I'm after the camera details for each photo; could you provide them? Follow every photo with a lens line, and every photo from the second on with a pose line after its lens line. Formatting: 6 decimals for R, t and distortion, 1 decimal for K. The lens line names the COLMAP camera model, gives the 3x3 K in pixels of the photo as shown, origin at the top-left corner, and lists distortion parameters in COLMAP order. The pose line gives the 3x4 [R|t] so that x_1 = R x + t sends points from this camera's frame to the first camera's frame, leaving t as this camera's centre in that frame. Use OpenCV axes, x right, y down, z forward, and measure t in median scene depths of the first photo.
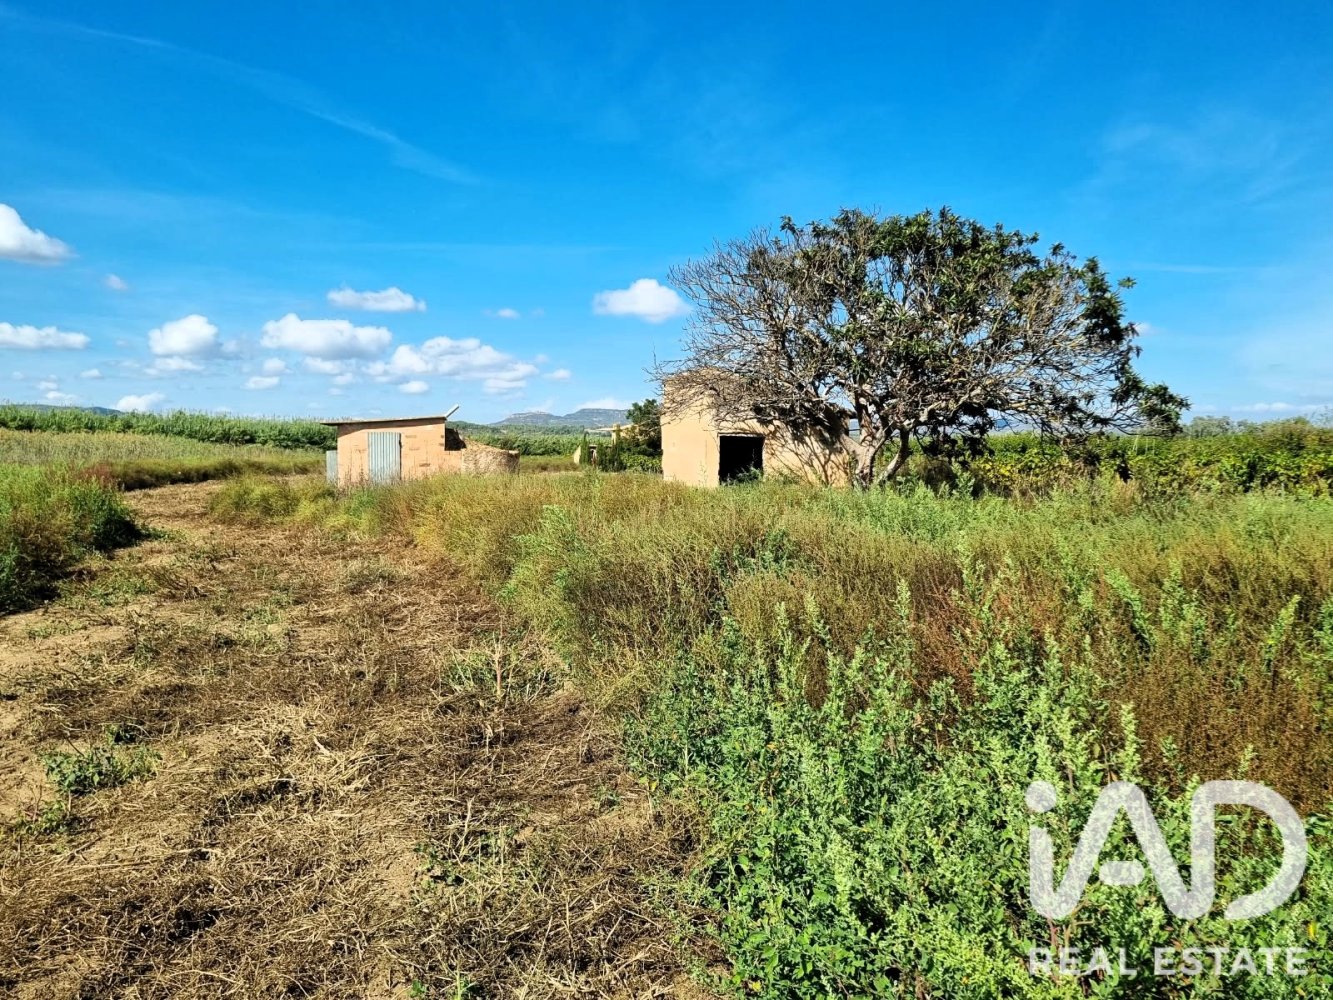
lens RADIAL K [[1118.0, 0, 672.1], [0, 1118.0, 451.6], [0, 0, 1]] dist [0.101111, -0.036807]
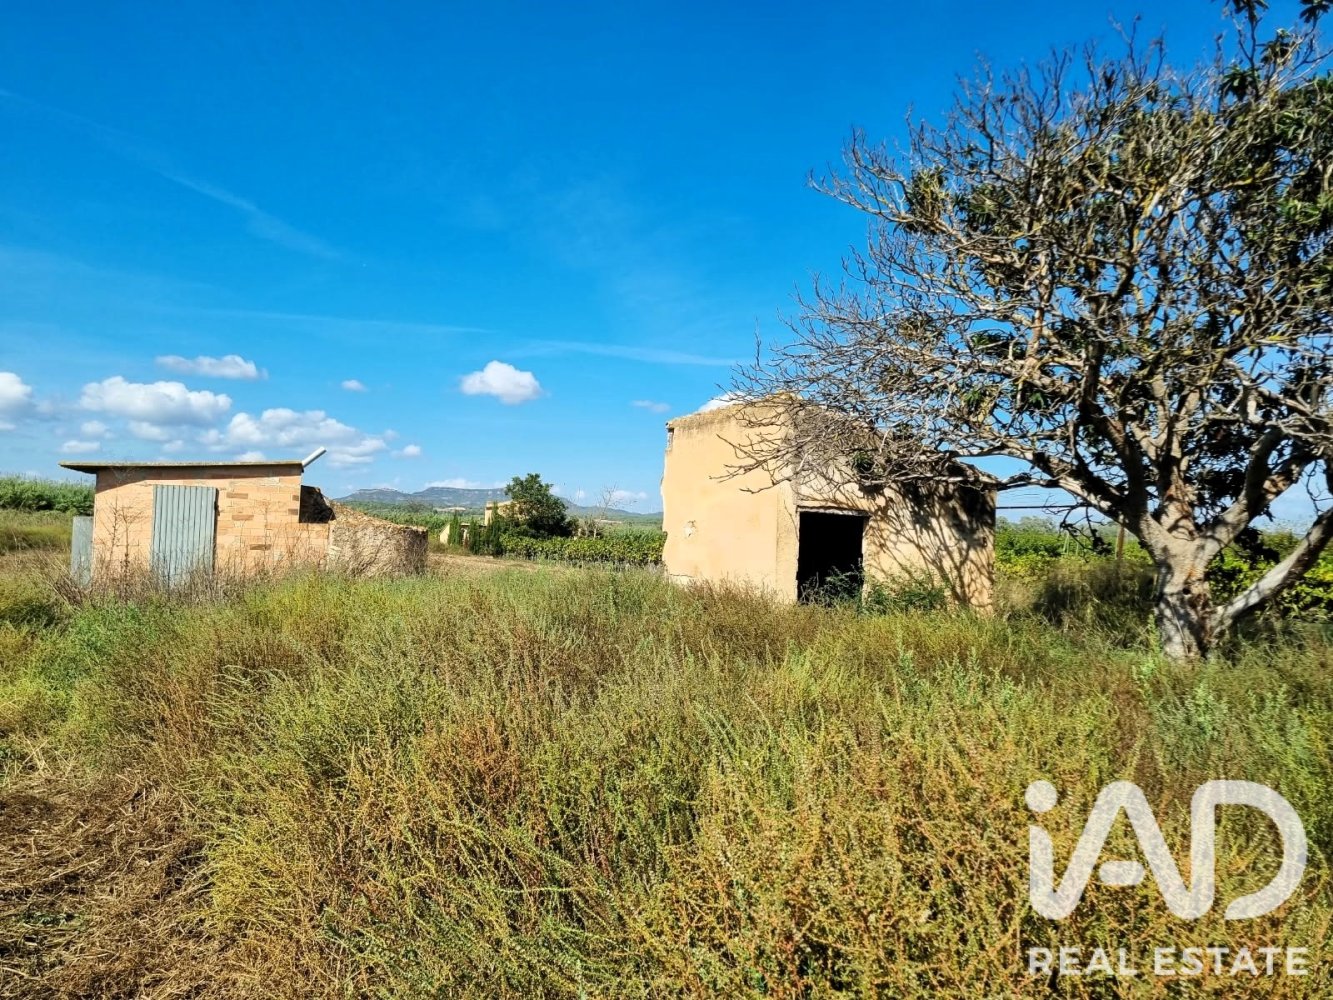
lens RADIAL K [[1118.0, 0, 690.5], [0, 1118.0, 494.3], [0, 0, 1]] dist [0.101111, -0.036807]
pose [[0.988835, 0.036251, 0.144538, -0.094522], [-0.030852, 0.998746, -0.039417, 0.001568], [-0.145785, 0.034518, 0.988714, 0.424812]]
